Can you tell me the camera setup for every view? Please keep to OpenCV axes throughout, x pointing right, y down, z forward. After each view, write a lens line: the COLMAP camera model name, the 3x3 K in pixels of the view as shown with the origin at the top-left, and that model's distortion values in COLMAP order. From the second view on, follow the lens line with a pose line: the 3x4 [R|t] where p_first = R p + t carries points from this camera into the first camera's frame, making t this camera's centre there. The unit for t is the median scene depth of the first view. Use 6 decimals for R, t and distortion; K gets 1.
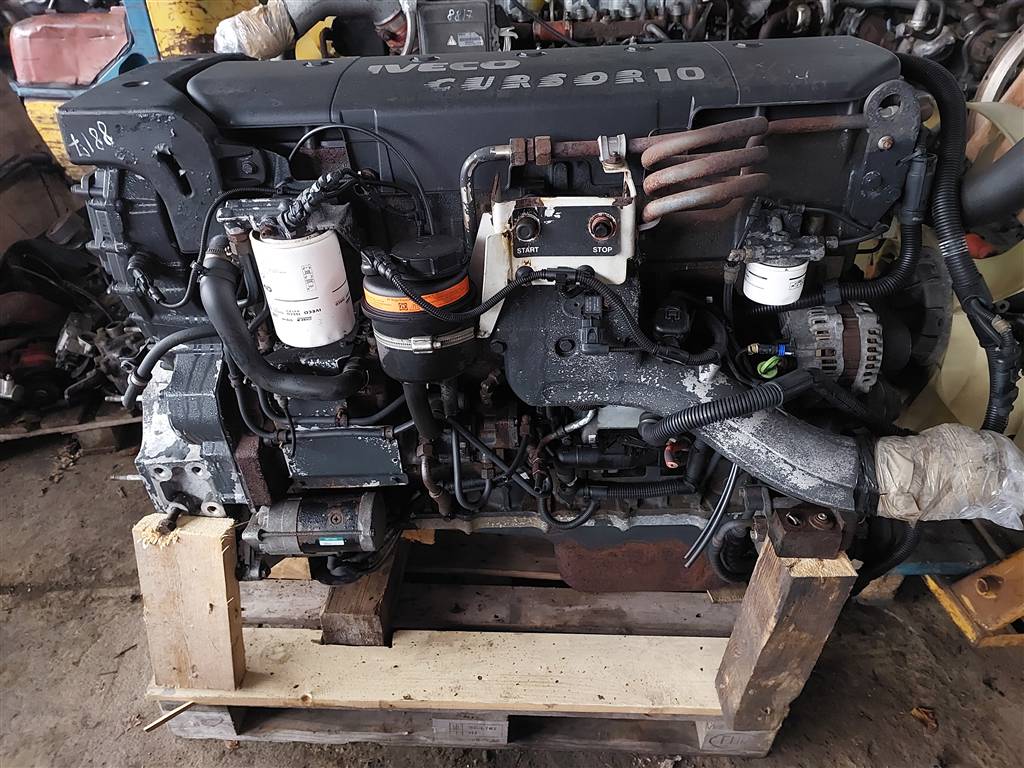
lens RADIAL K [[695.8, 0, 511.8], [0, 695.8, 387.6], [0, 0, 1]] dist [0.016390, -0.000729]
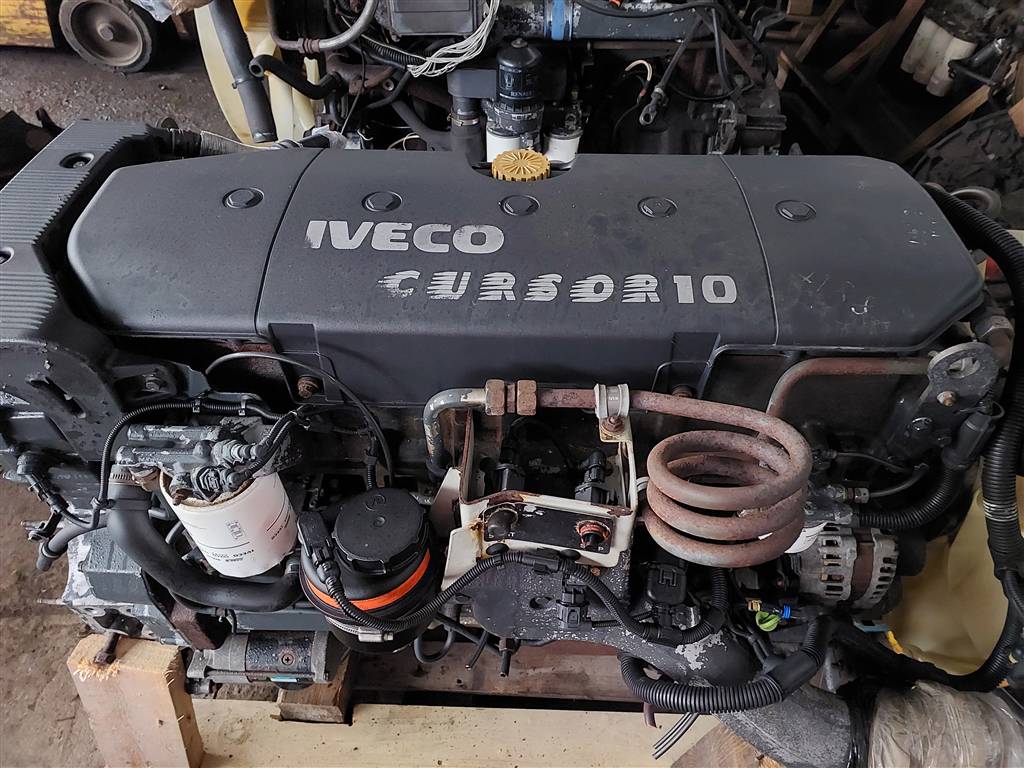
lens RADIAL K [[695.8, 0, 510.3], [0, 695.8, 382.4], [0, 0, 1]] dist [0.016390, -0.000729]
pose [[0.998577, 0.039286, 0.036070, -0.002383], [-0.046853, 0.969292, 0.241407, -0.395451], [-0.025478, -0.242753, 0.969753, 0.165196]]
